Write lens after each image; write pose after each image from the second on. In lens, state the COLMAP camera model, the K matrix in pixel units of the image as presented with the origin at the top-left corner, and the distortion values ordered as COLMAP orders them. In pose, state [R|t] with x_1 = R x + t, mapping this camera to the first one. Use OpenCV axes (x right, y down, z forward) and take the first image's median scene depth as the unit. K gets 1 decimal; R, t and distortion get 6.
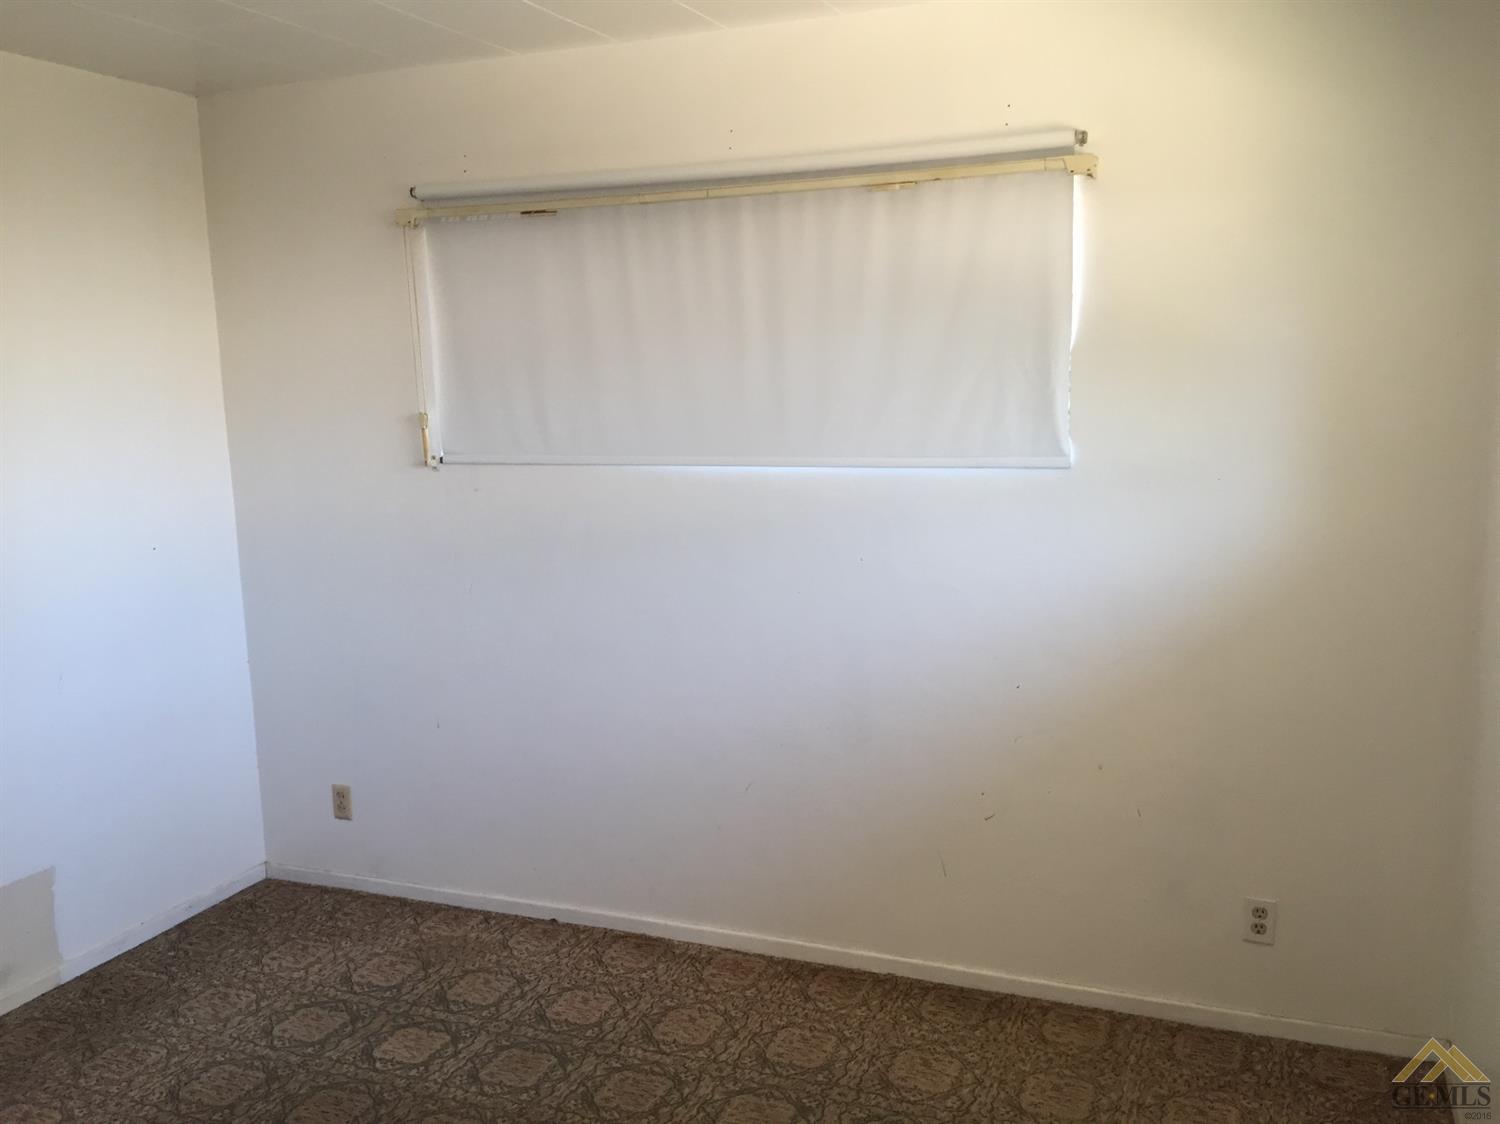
lens RADIAL K [[1296.6, 0, 745.2], [0, 1296.6, 560.3], [0, 0, 1]] dist [0.005307, -0.041202]
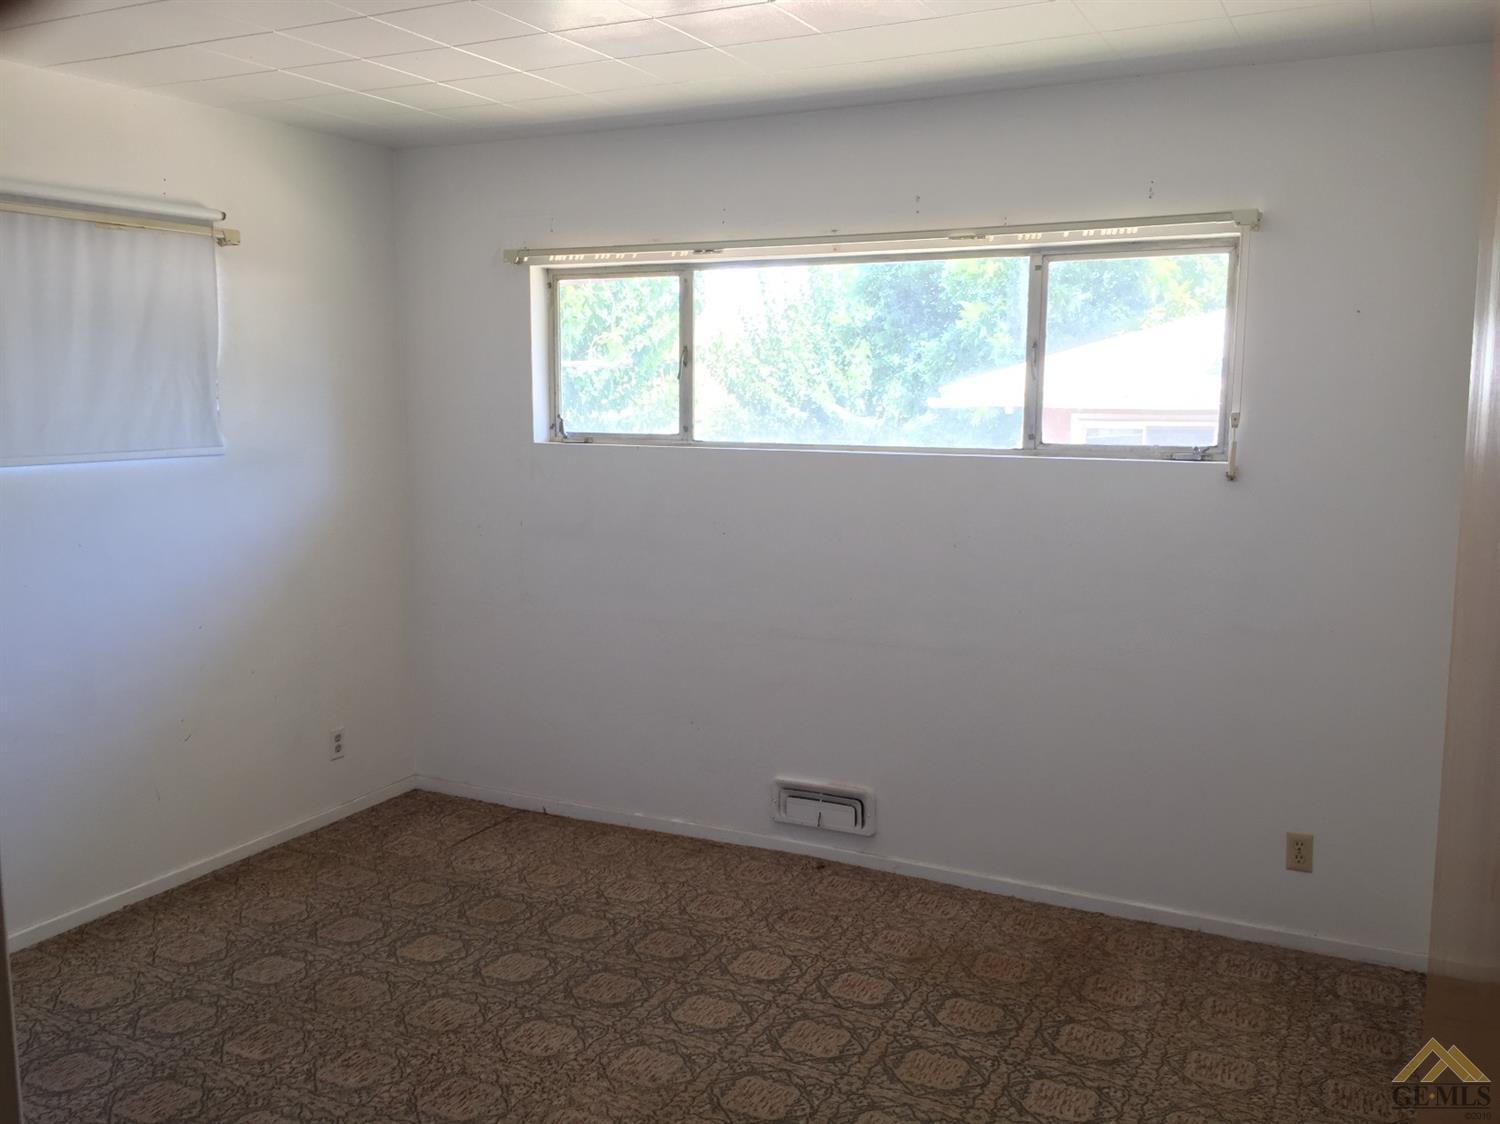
lens RADIAL K [[1296.6, 0, 751.2], [0, 1296.6, 561.7], [0, 0, 1]] dist [0.005307, -0.041202]
pose [[0.059919, -0.102360, 0.992941, -1.067656], [0.146964, 0.984793, 0.092652, -0.005358], [-0.987325, 0.140375, 0.074051, 0.363612]]
